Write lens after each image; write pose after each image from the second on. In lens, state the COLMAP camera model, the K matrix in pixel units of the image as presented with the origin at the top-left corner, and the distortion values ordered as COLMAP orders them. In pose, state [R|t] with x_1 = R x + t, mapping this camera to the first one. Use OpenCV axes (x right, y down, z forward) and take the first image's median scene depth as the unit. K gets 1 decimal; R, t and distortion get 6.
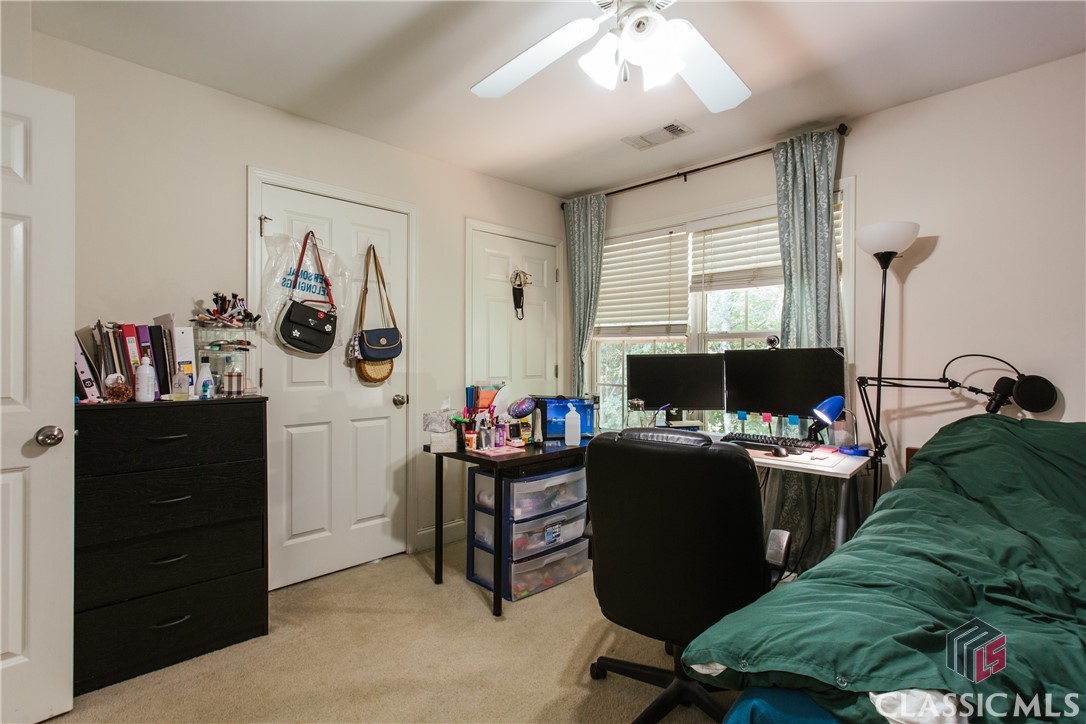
lens RADIAL K [[520.9, 0, 537.6], [0, 520.9, 354.7], [0, 0, 1]] dist [-0.008282, 0.001387]
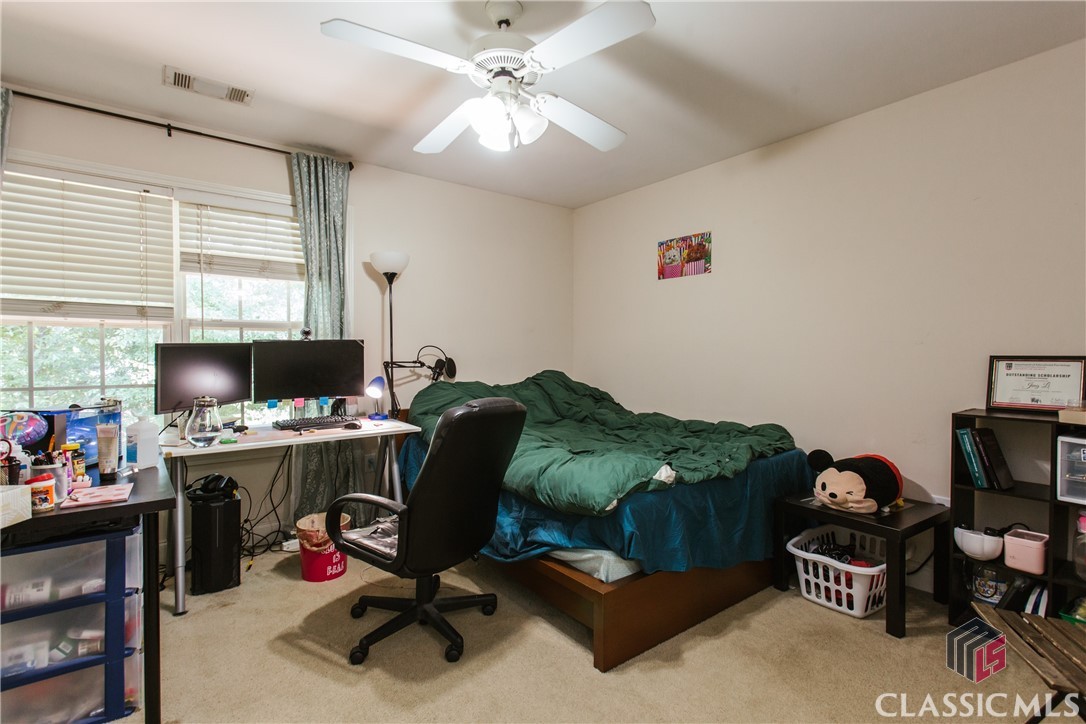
lens RADIAL K [[520.9, 0, 548.7], [0, 520.9, 356.5], [0, 0, 1]] dist [-0.008282, 0.001387]
pose [[0.100154, -0.019302, 0.994785, -0.589327], [-0.007794, 0.999766, 0.020184, -0.001403], [-0.994941, -0.009775, 0.099980, 0.368985]]
